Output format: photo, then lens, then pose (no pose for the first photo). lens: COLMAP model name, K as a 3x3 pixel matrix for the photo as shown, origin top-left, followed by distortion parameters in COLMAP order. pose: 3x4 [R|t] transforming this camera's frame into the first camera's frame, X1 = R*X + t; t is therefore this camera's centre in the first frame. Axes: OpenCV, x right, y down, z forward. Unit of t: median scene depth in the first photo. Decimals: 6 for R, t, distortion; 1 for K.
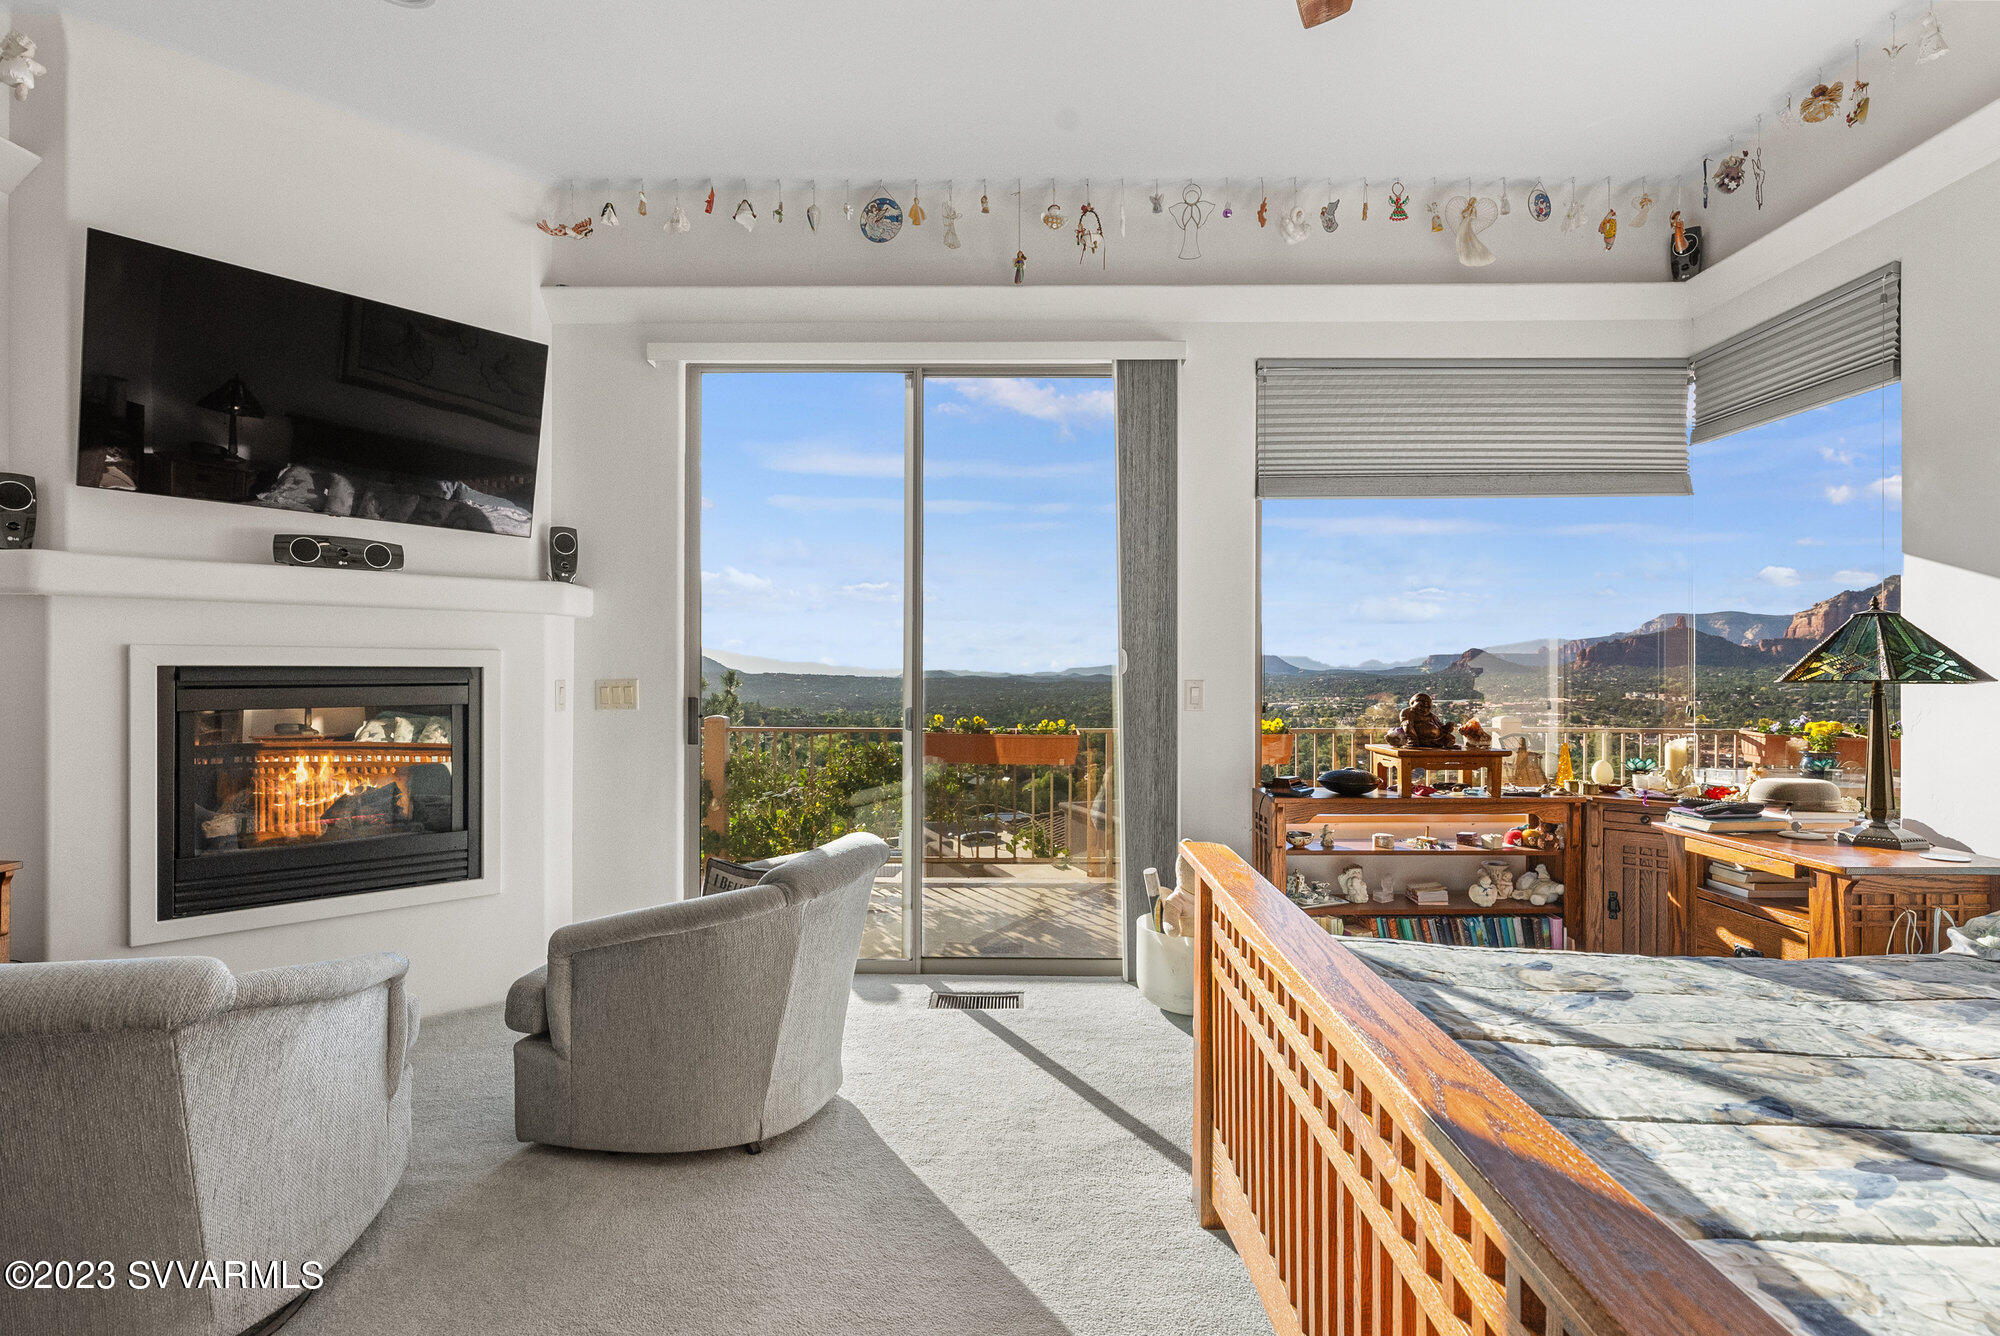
lens RADIAL K [[979.6, 0, 1009.0], [0, 979.6, 670.2], [0, 0, 1]] dist [0.005654, -0.001535]
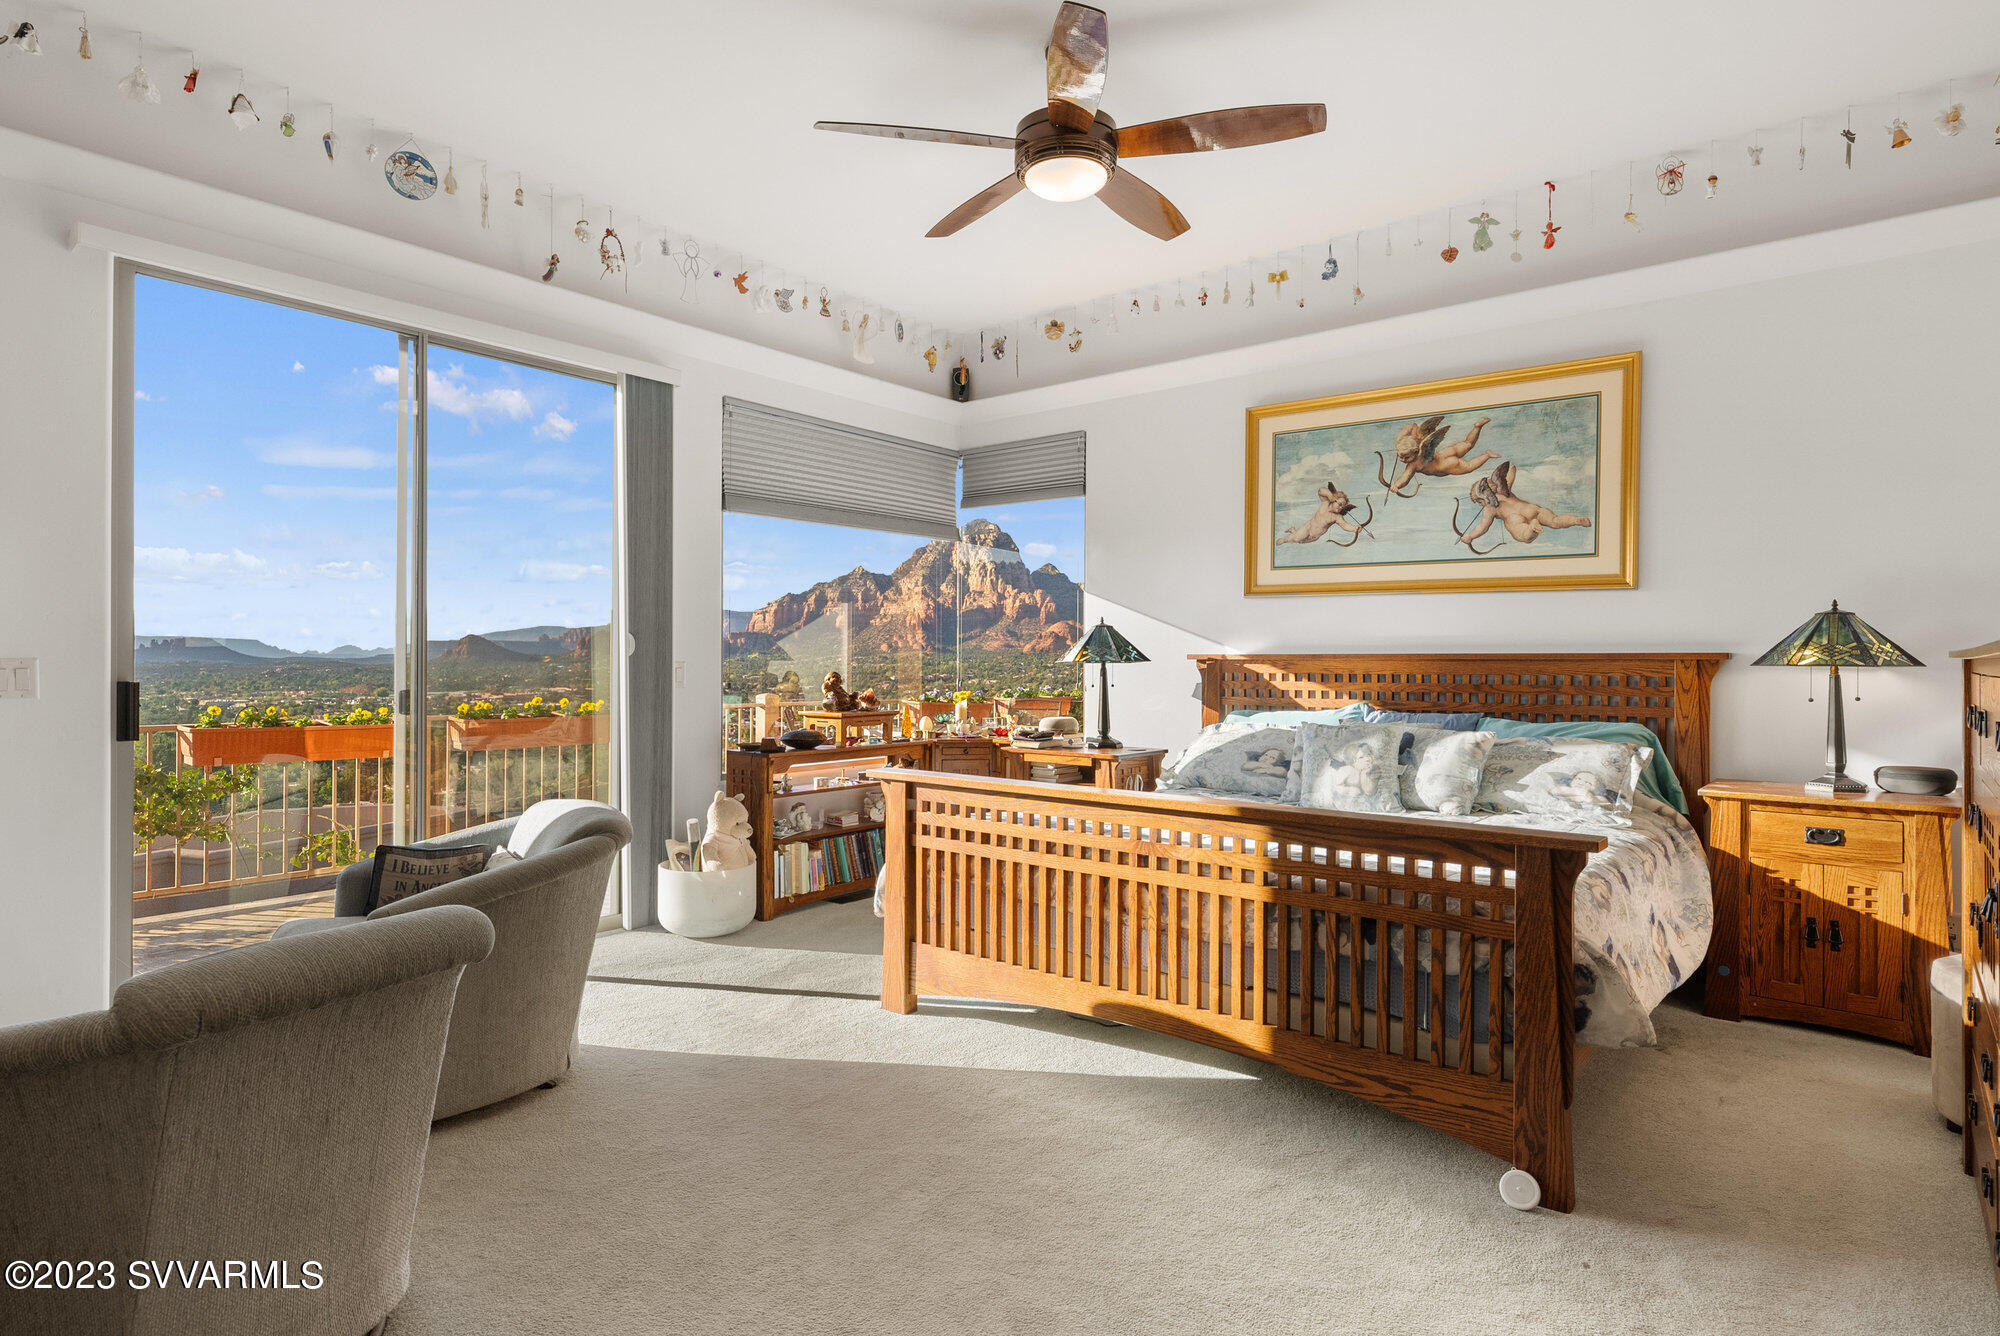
lens RADIAL K [[1080.7, 0, 980.7], [0, 1080.7, 660.6], [0, 0, 1]] dist [0.003635, 0.000762]
pose [[0.632235, 0.003154, 0.774770, -0.595864], [-0.004604, 0.999989, -0.000314, 0.008035], [-0.774763, -0.003369, 0.632243, -0.090863]]
